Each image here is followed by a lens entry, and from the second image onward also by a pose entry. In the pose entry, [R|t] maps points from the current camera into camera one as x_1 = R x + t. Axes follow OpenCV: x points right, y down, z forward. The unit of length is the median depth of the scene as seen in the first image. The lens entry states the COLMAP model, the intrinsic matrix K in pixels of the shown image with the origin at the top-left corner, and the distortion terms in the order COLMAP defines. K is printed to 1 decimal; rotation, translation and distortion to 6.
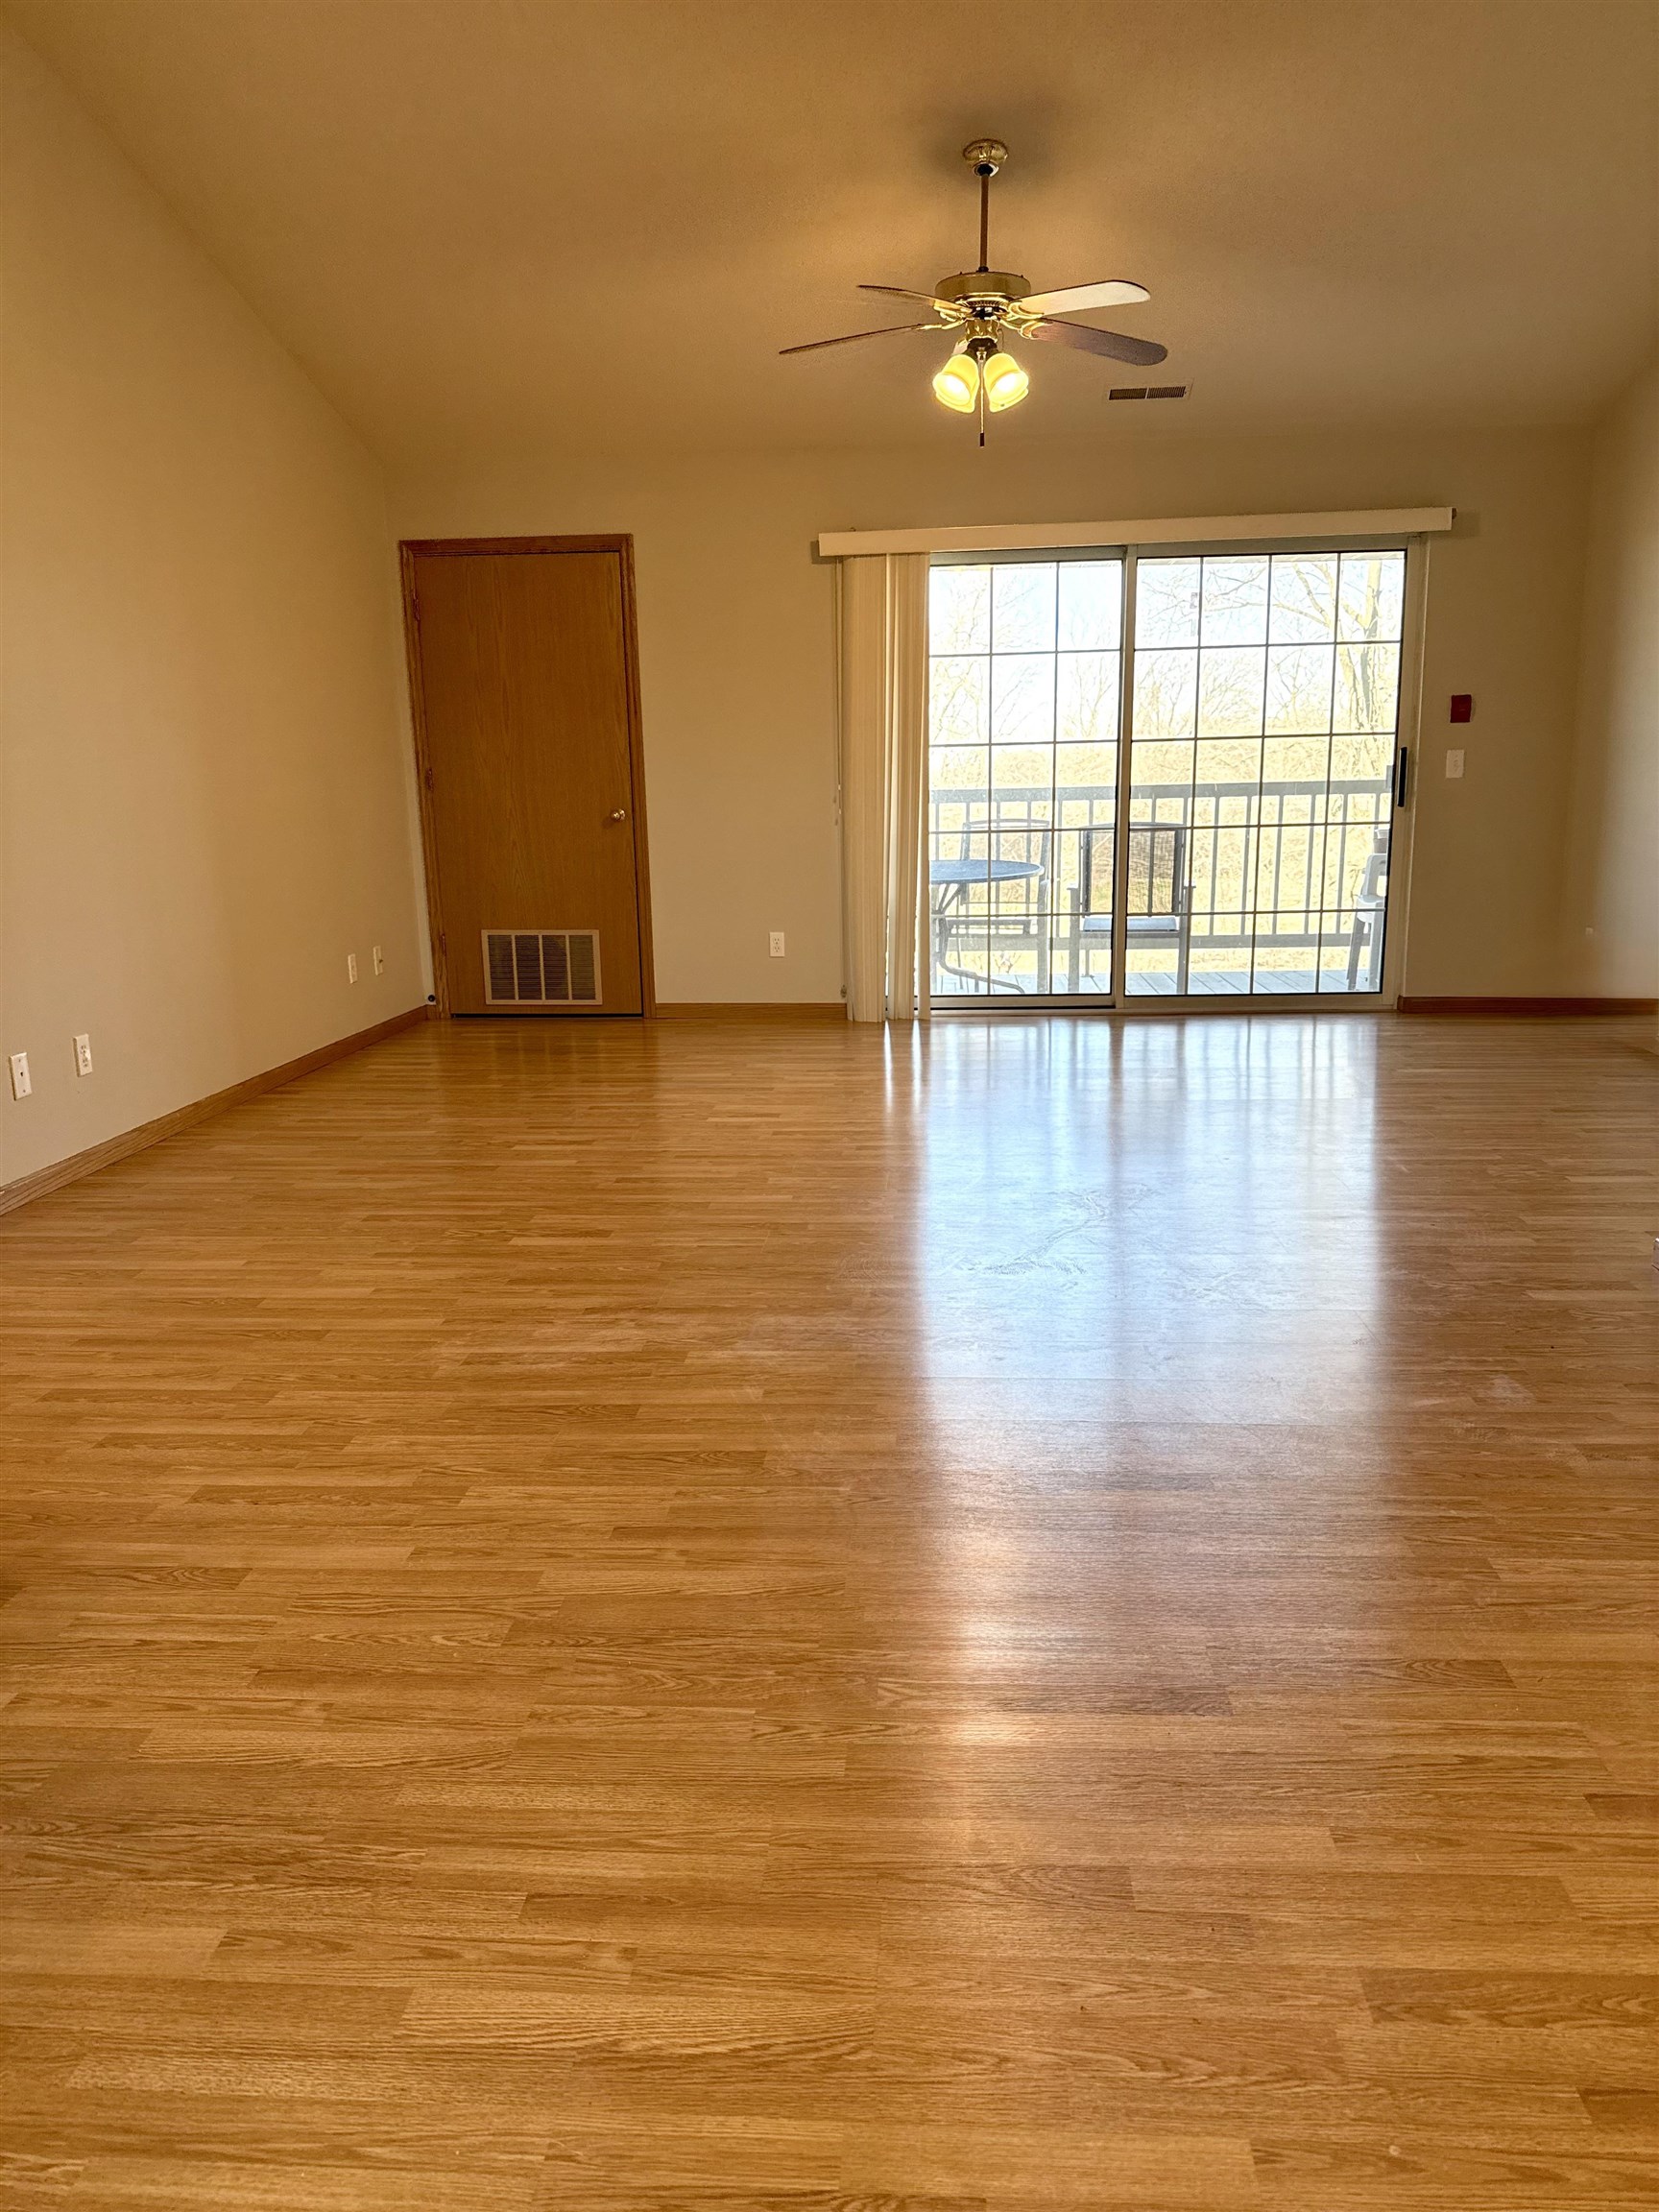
lens RADIAL K [[1562.3, 0, 836.2], [0, 1562.3, 1124.3], [0, 0, 1]] dist [0.014756, -0.022788]
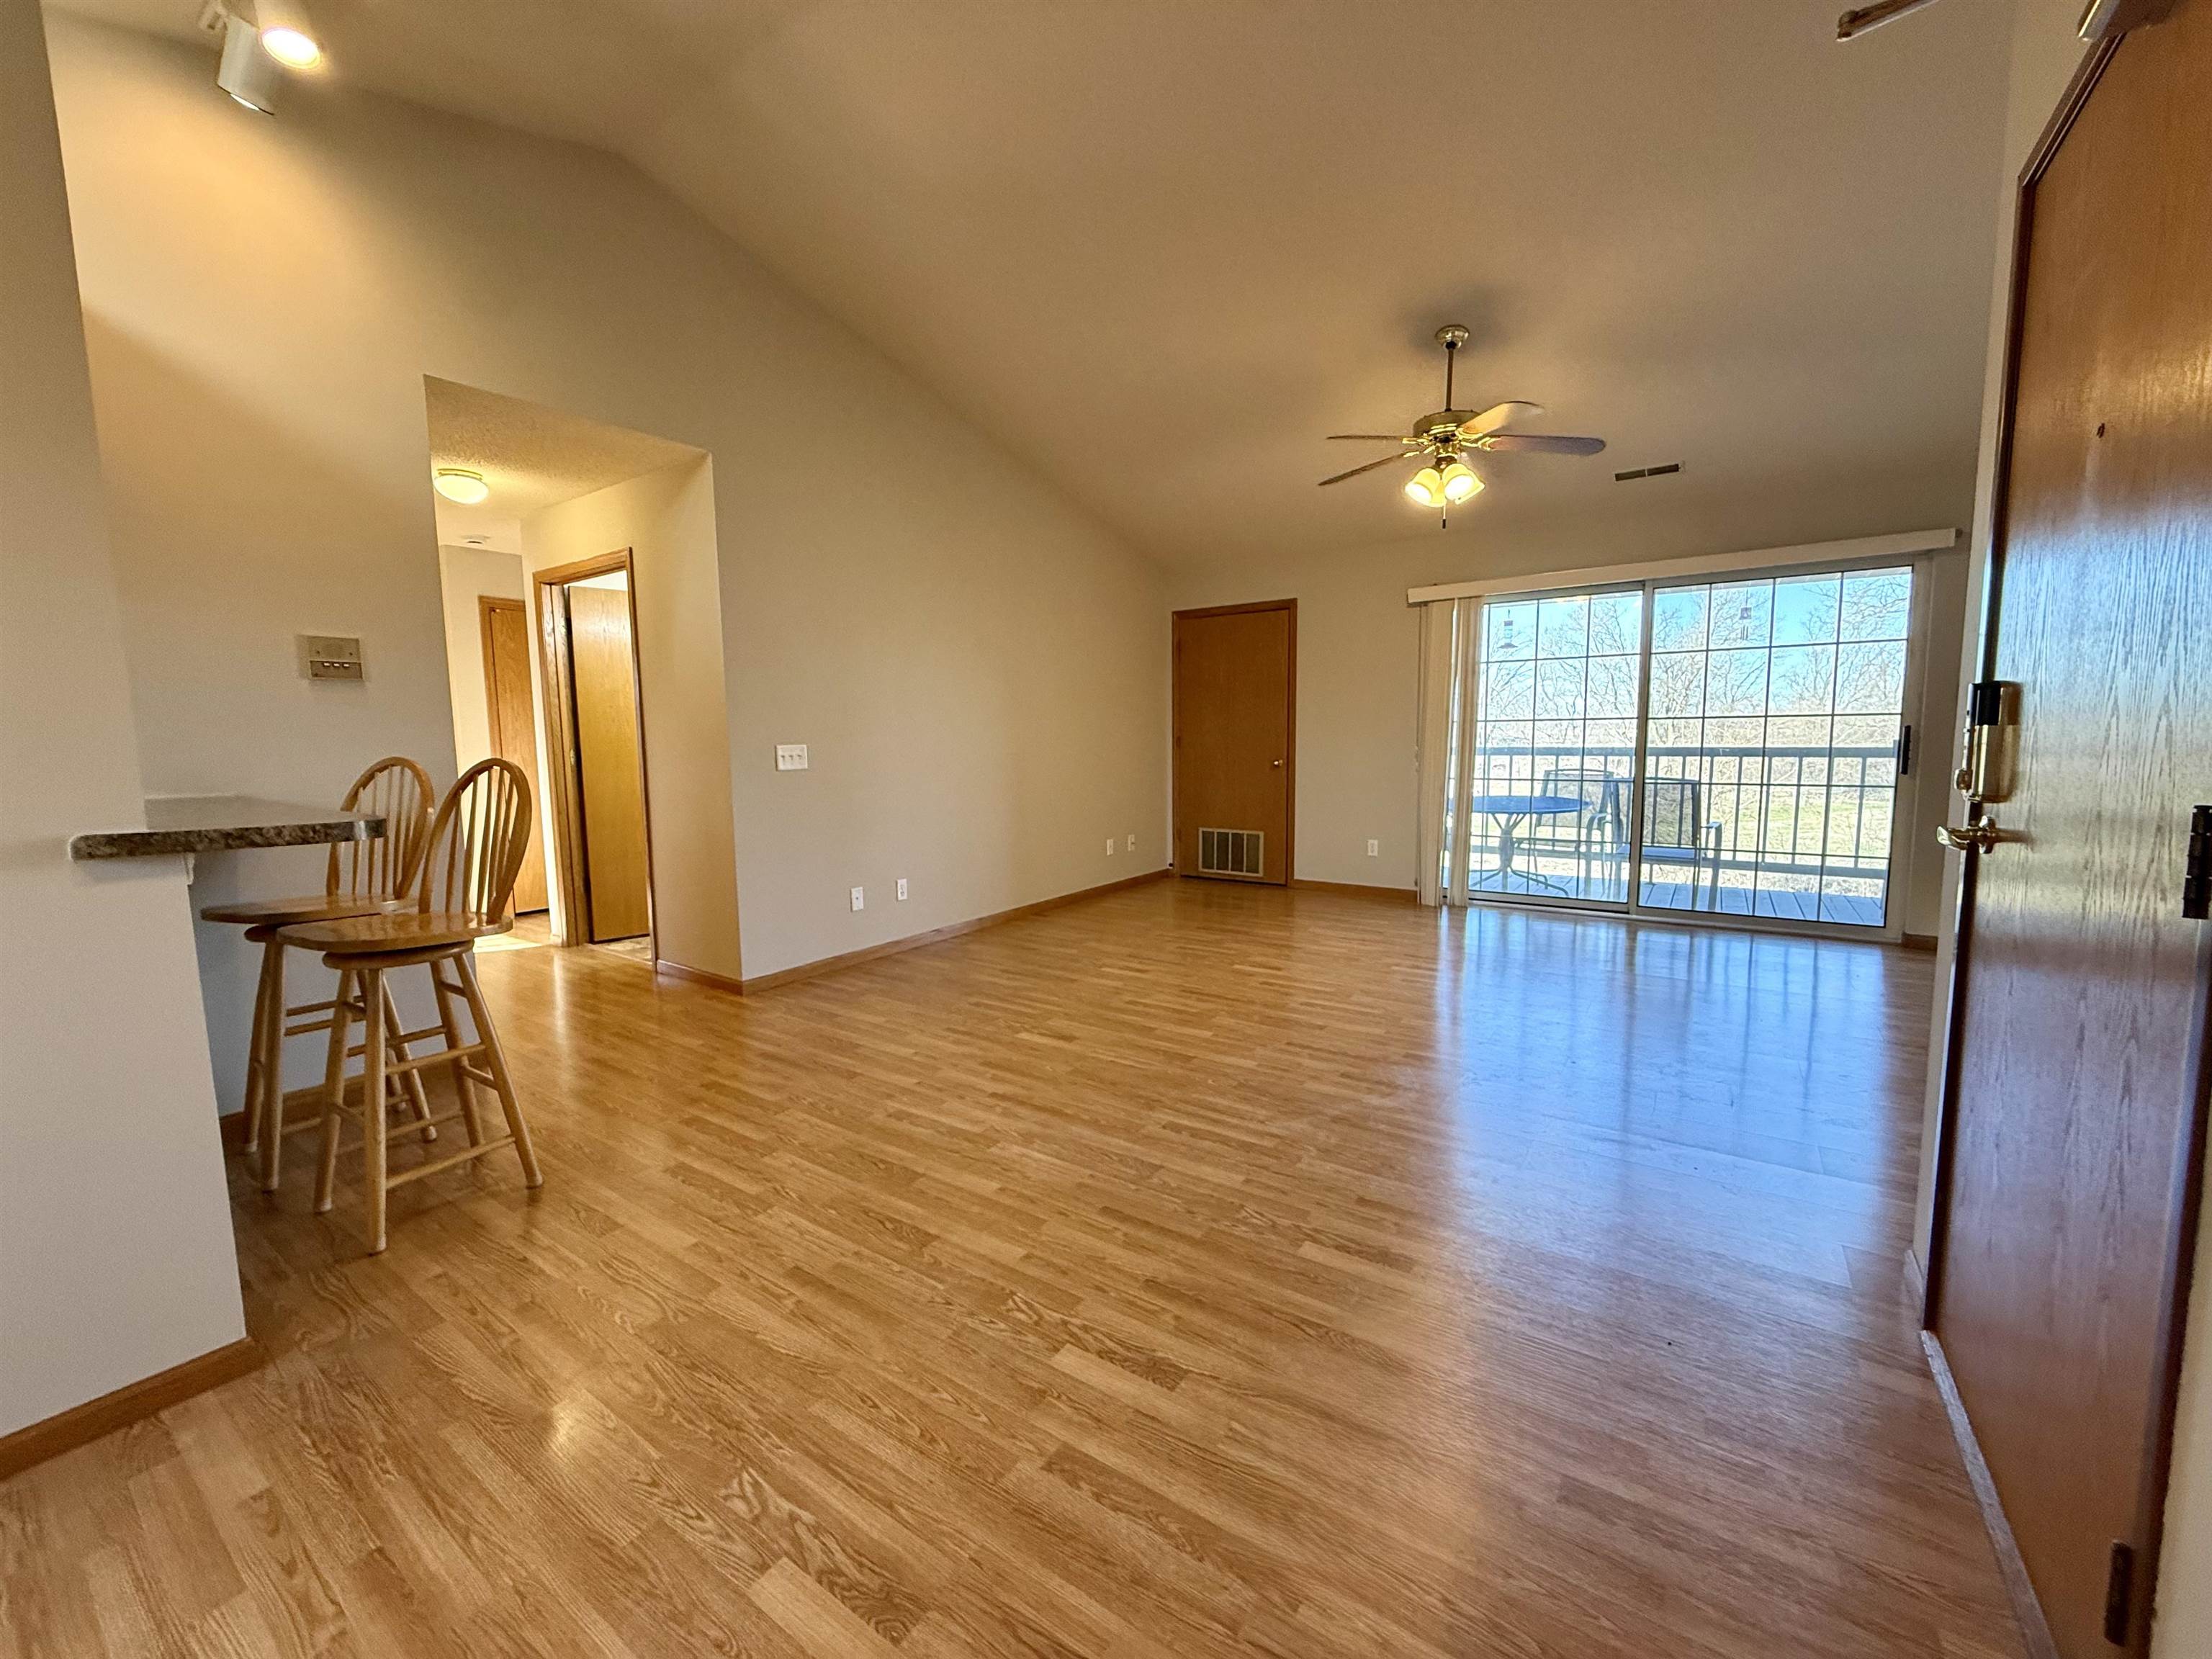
lens RADIAL K [[877.6, 0, 1097.5], [0, 877.6, 828.0], [0, 0, 1]] dist [-0.000618, 0.000450]
pose [[0.858300, 0.059541, -0.509682, 0.498766], [-0.110772, 0.991326, -0.070731, -0.130075], [0.501049, 0.117167, 0.857450, 0.353578]]
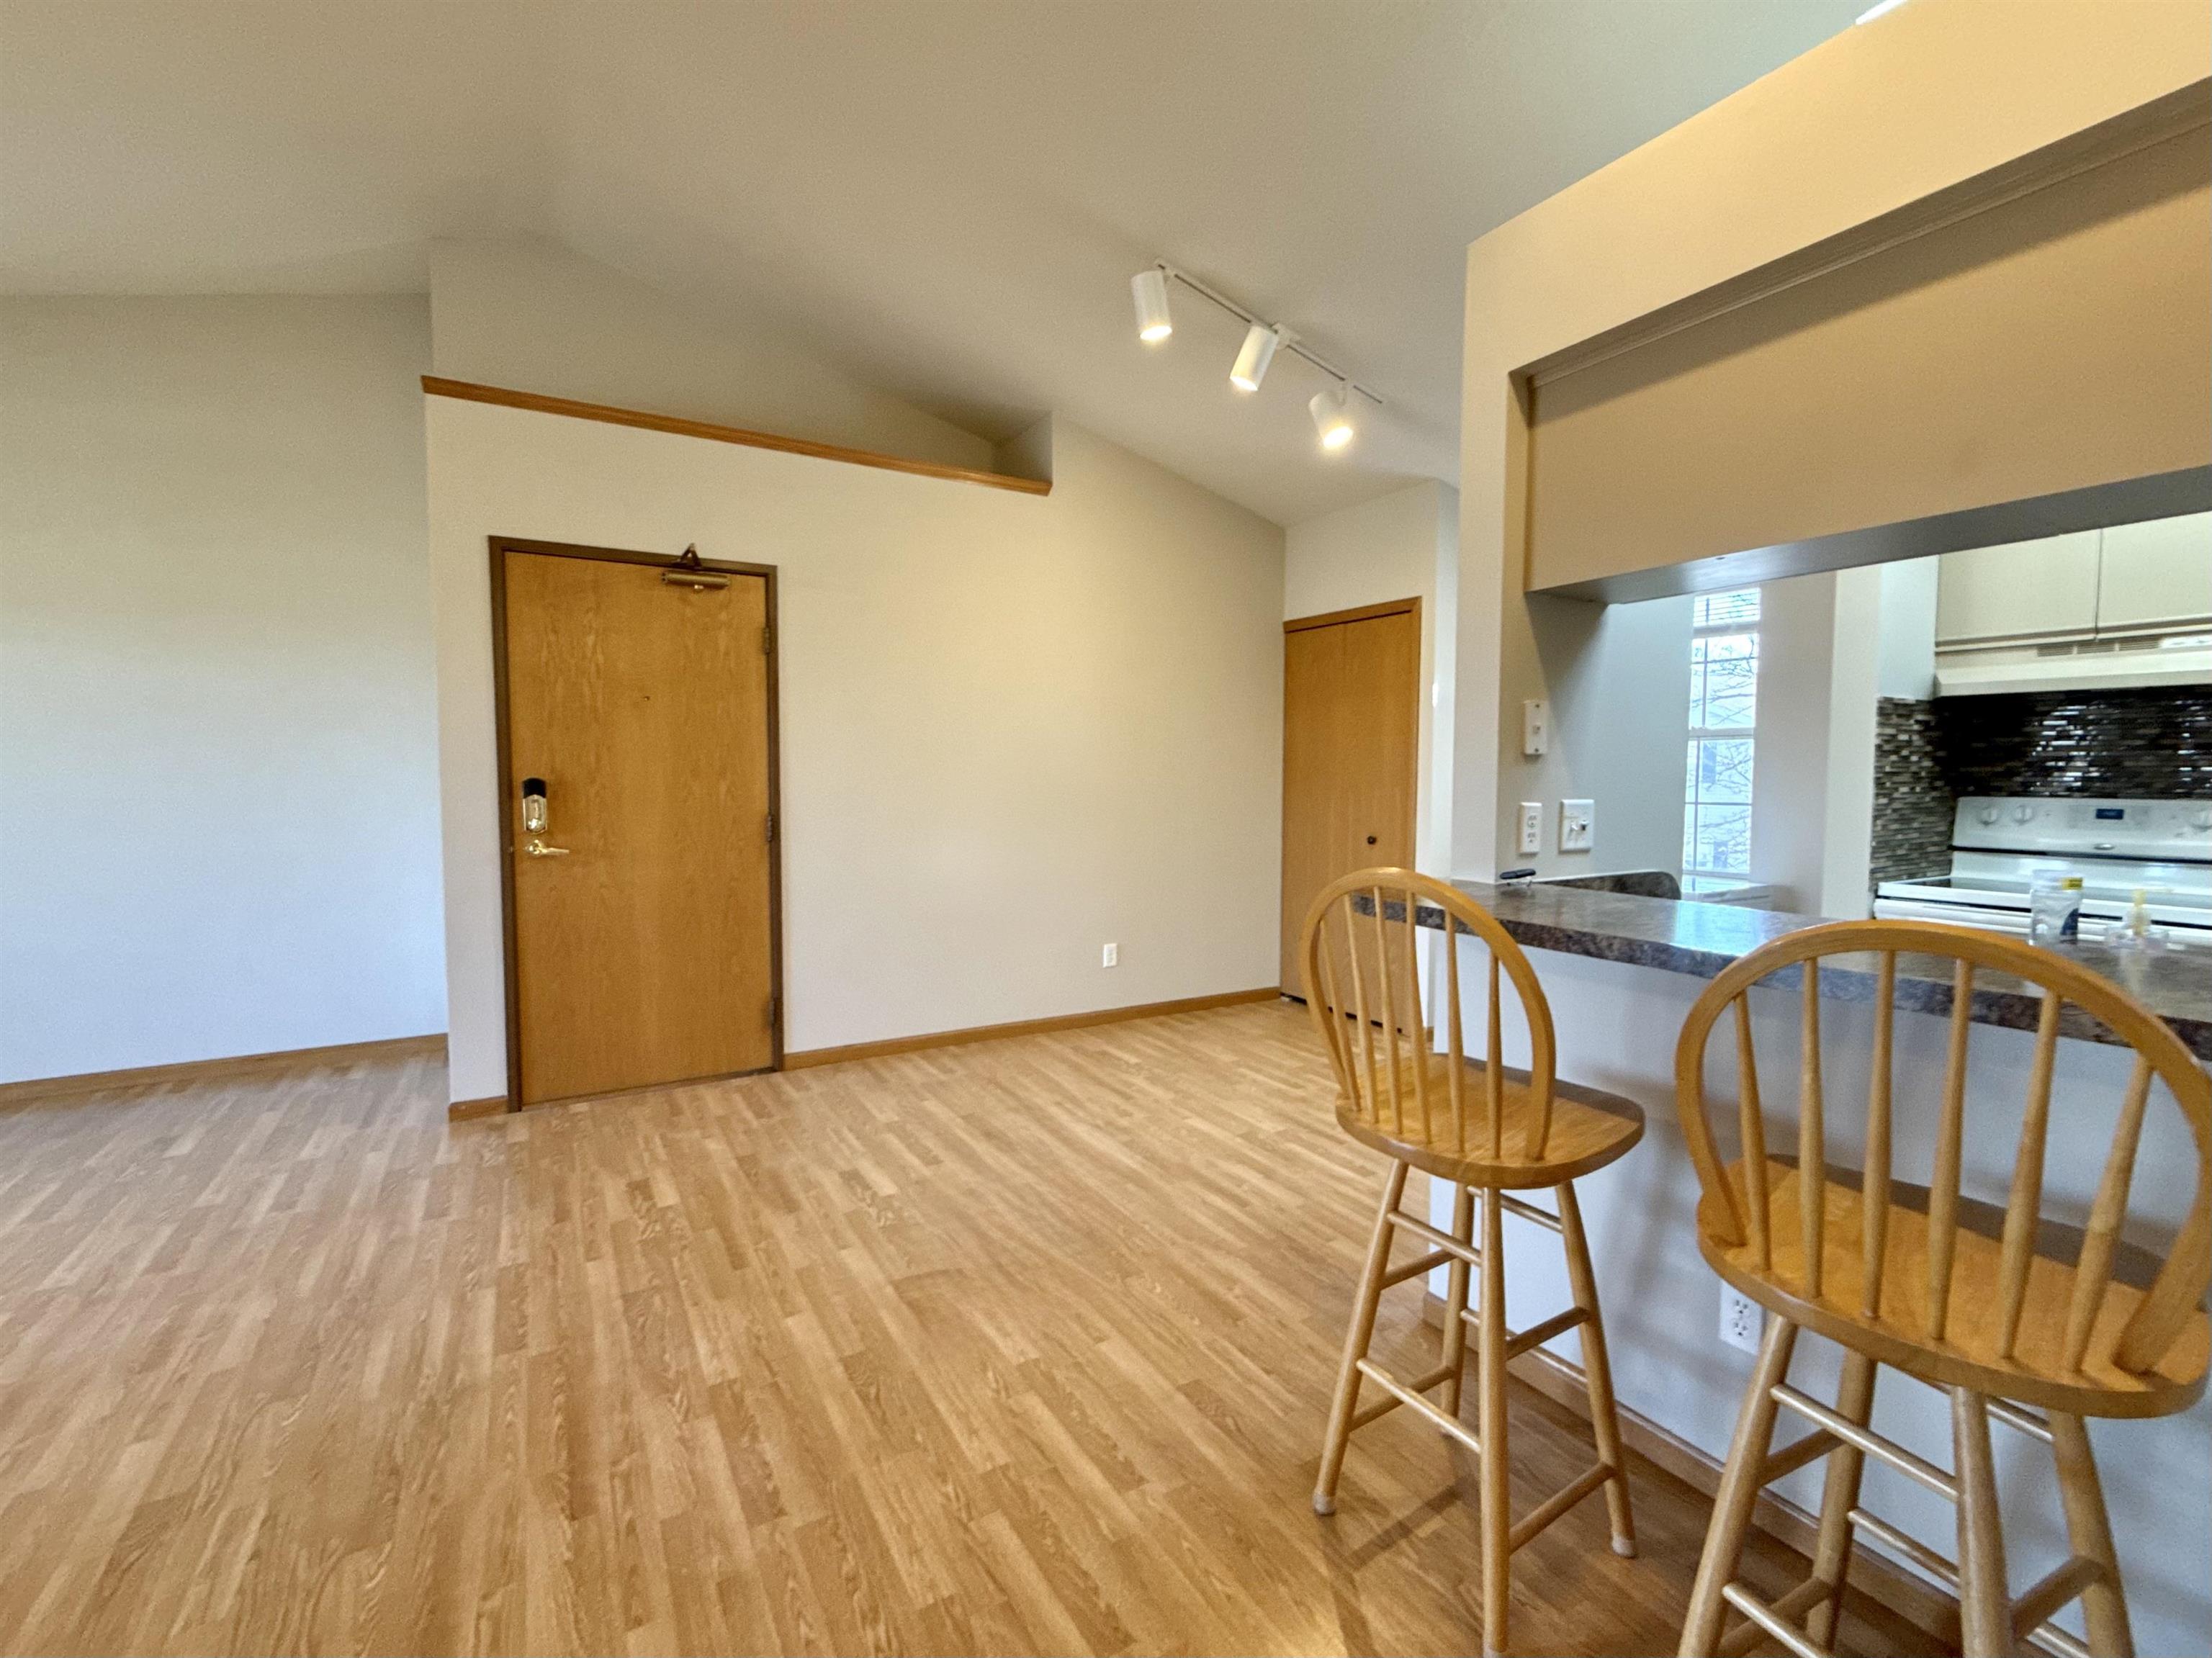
lens RADIAL K [[958.5, 0, 1101.3], [0, 958.5, 827.9], [0, 0, 1]] dist [-0.001590, 0.000181]
pose [[-0.569062, -0.033763, 0.821601, -0.974467], [0.183273, 0.968816, 0.166752, -0.358246], [-0.801611, 0.245470, -0.545128, 1.311102]]
